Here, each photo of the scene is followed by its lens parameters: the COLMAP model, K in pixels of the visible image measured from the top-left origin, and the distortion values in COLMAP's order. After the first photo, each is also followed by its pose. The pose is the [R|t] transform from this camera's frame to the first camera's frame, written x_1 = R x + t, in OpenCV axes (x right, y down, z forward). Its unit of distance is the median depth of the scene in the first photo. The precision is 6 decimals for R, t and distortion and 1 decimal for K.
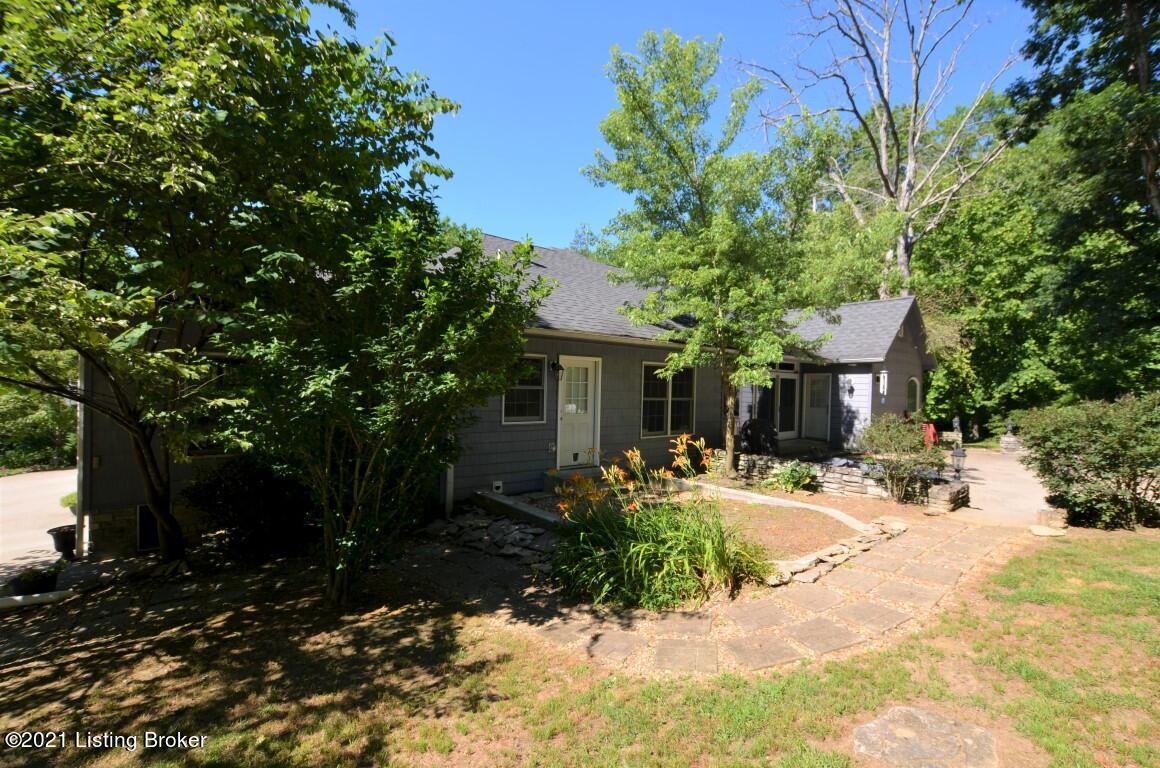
lens RADIAL K [[521.5, 0, 581.5], [0, 521.5, 389.8], [0, 0, 1]] dist [-0.016894, -0.000249]
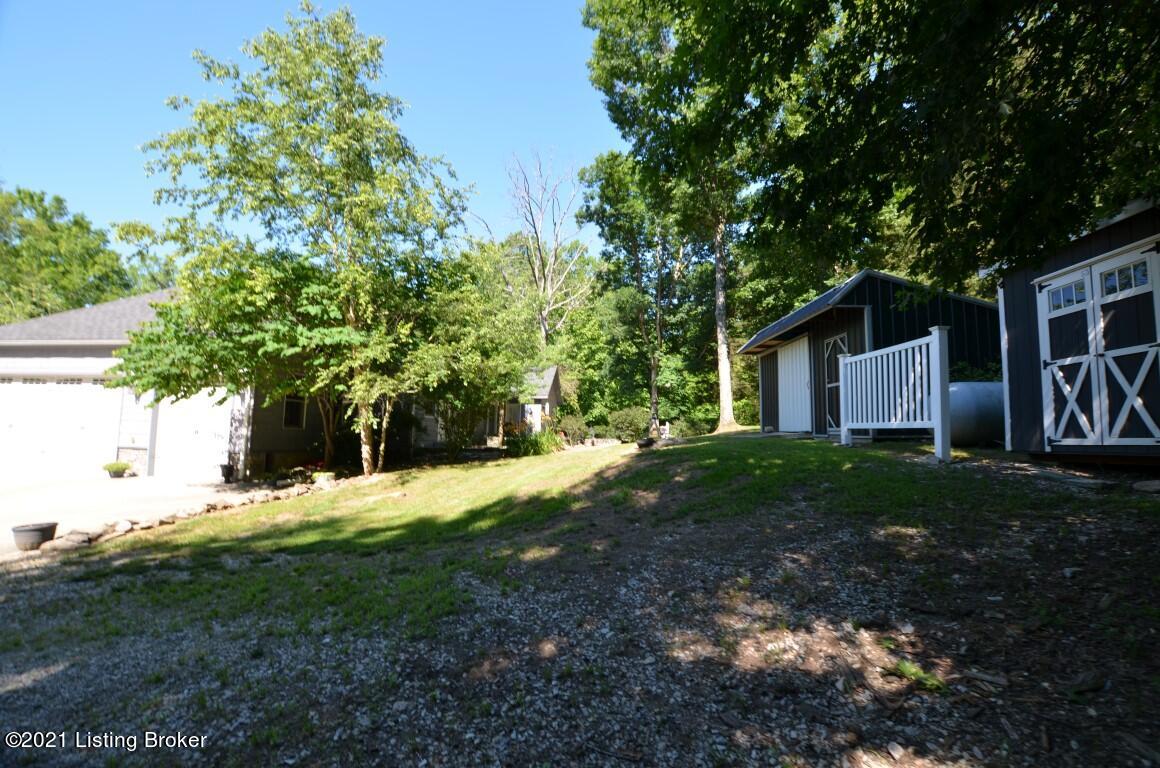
lens RADIAL K [[521.5, 0, 580.6], [0, 521.5, 385.8], [0, 0, 1]] dist [-0.016894, -0.000249]
pose [[0.758843, 0.062140, 0.648303, -0.398186], [-0.006592, 0.996120, -0.087762, 0.046497], [-0.651241, 0.062323, 0.756308, -0.383306]]
